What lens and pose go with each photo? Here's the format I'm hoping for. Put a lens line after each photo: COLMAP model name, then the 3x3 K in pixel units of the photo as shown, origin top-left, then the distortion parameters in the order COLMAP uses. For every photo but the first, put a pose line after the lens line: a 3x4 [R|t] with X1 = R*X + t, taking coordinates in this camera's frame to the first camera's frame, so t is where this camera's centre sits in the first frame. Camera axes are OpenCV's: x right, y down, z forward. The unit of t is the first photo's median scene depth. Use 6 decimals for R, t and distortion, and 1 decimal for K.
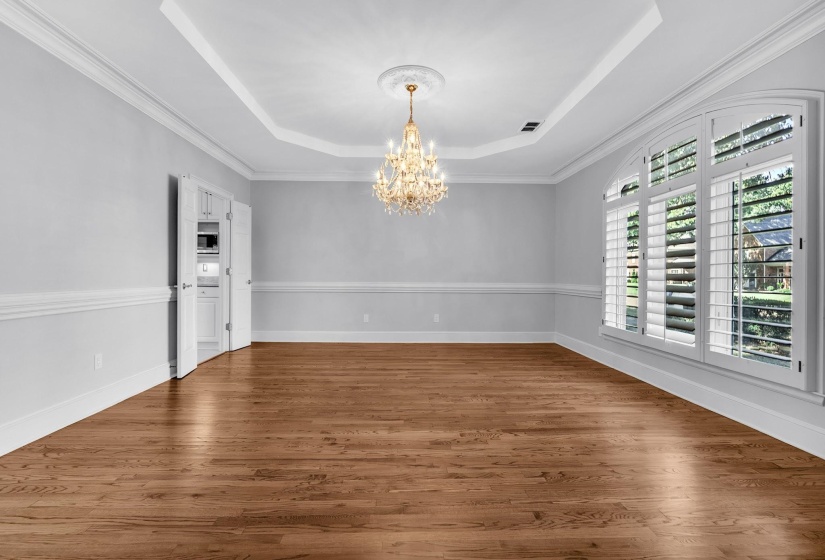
lens RADIAL K [[360.3, 0, 412.4], [0, 360.3, 276.3], [0, 0, 1]] dist [-0.025538, -0.000040]
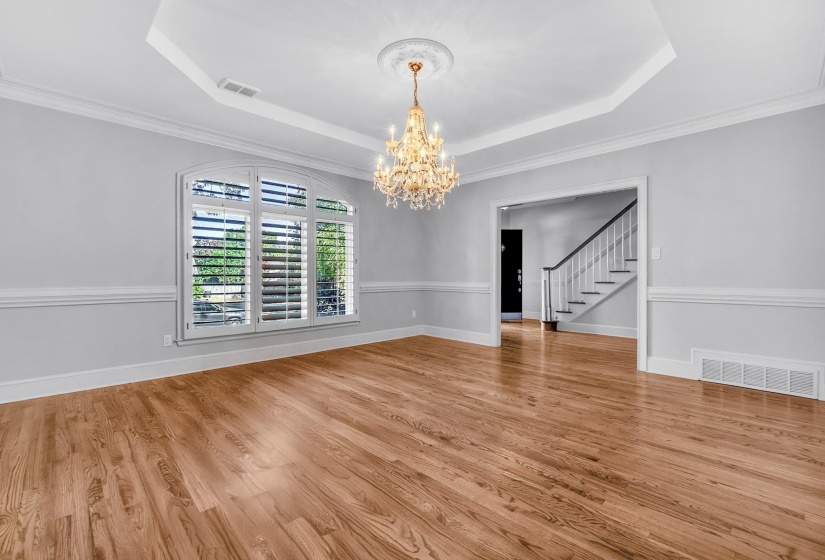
lens RADIAL K [[360.3, 0, 412.4], [0, 360.3, 276.3], [0, 0, 1]] dist [-0.025538, -0.000040]
pose [[-0.668555, -0.010297, 0.743591, -0.851675], [-0.004882, 0.999943, 0.009457, -0.003070], [-0.743646, 0.002692, -0.668568, 2.067217]]
